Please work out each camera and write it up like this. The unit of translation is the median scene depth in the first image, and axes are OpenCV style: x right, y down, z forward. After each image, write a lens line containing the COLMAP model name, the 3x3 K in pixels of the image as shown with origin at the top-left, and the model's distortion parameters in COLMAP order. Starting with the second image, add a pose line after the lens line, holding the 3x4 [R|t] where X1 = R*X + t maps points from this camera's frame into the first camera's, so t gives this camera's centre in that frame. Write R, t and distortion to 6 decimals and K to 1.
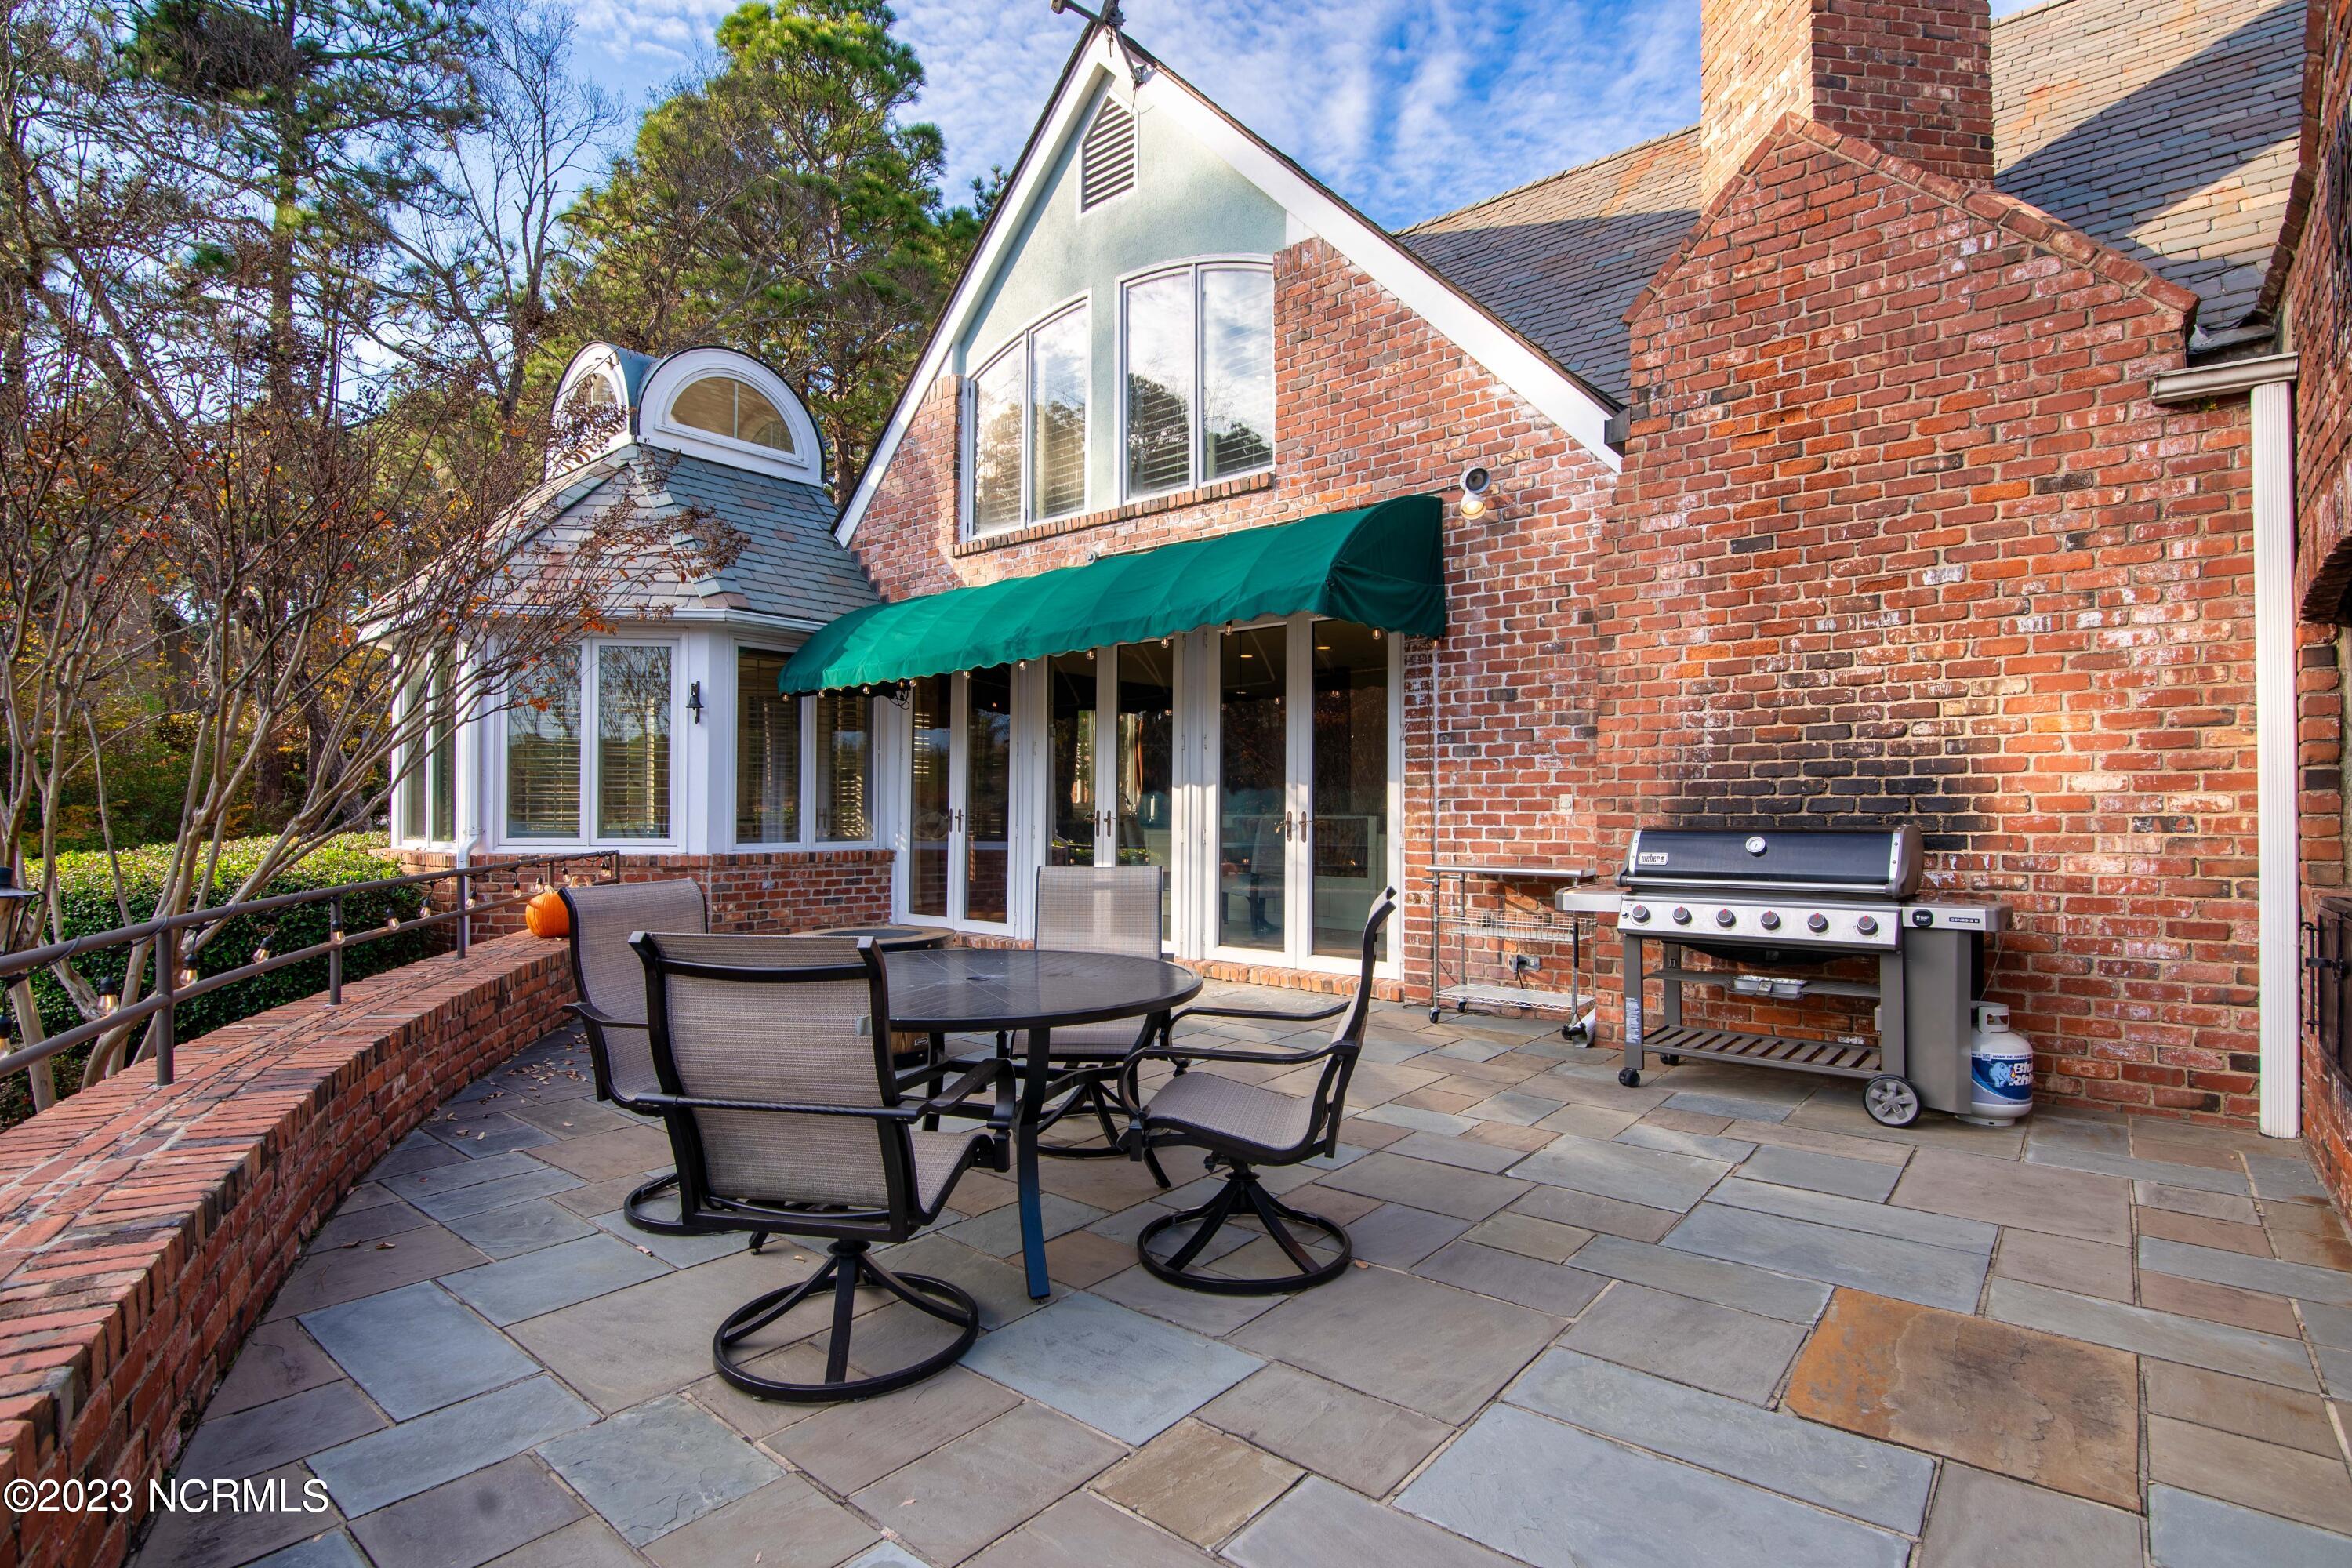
lens RADIAL K [[1168.1, 0, 1176.0], [0, 1168.1, 784.0], [0, 0, 1]] dist [-0.016882, -0.000212]
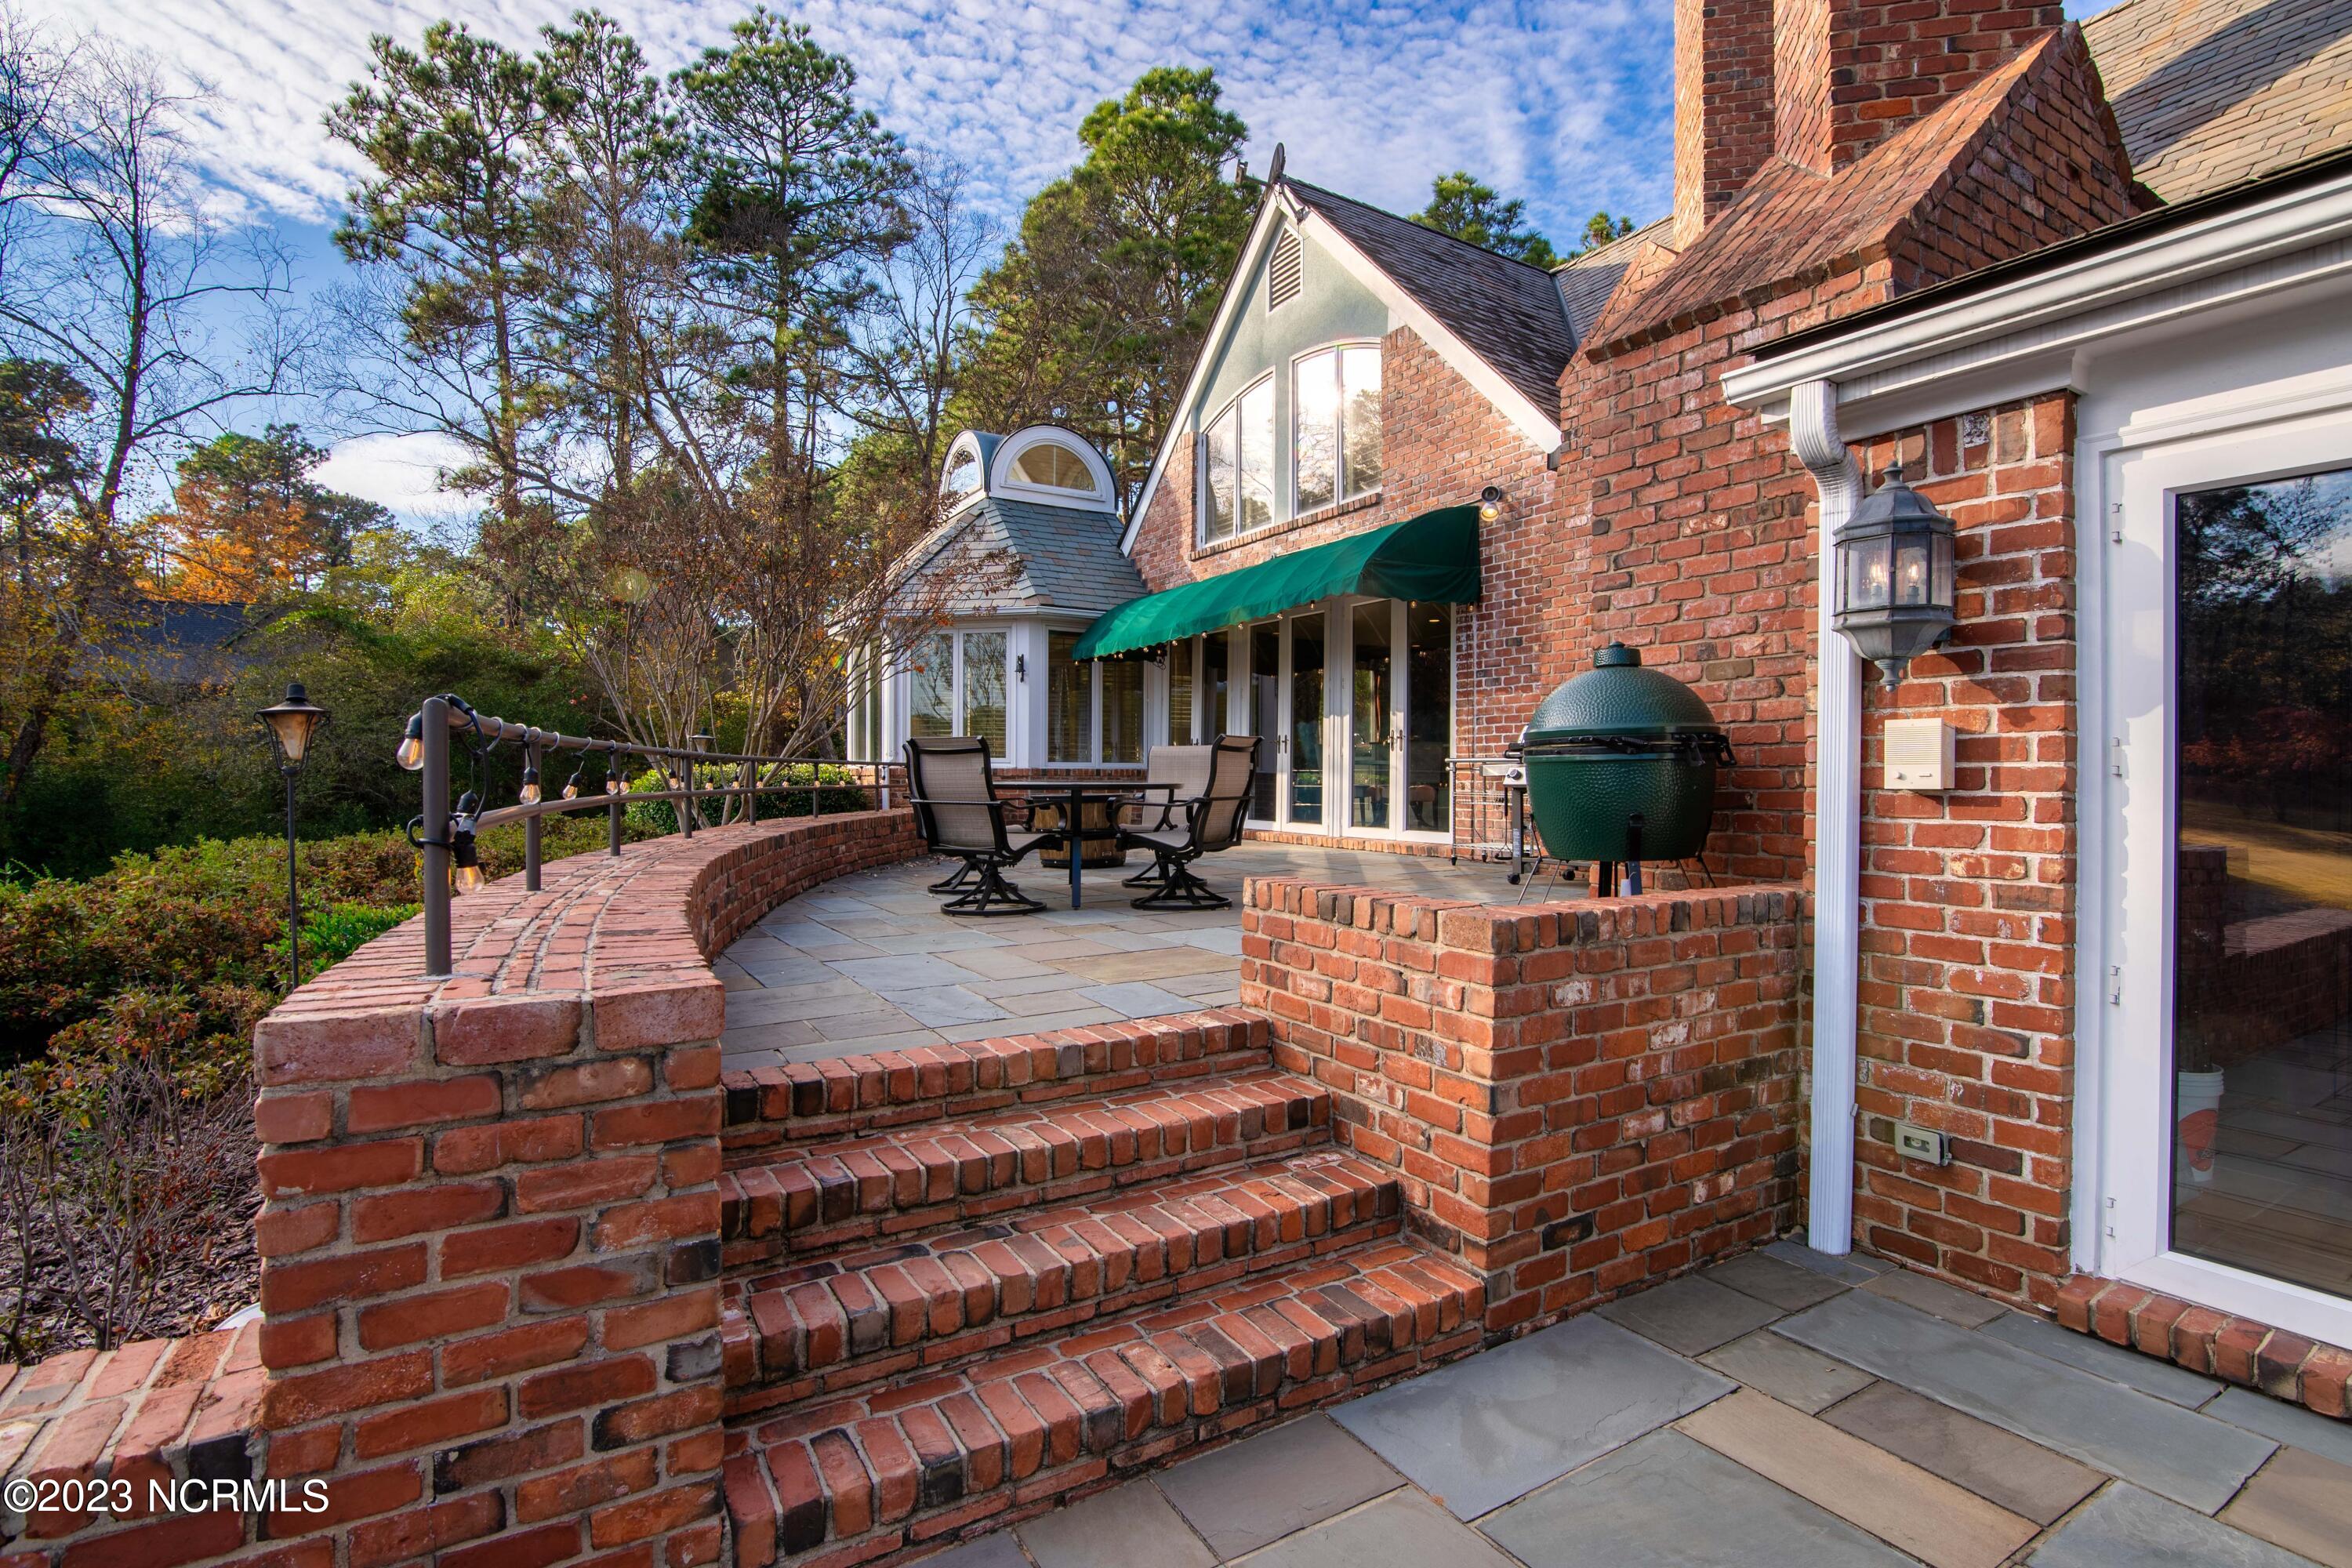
lens RADIAL K [[1115.5, 0, 1185.5], [0, 1115.5, 728.2], [0, 0, 1]] dist [-0.000364, -0.000037]
pose [[0.952665, -0.014743, -0.303664, 0.218347], [0.008684, 0.999736, -0.021292, 0.038771], [0.303898, 0.017647, 0.952541, -0.298389]]
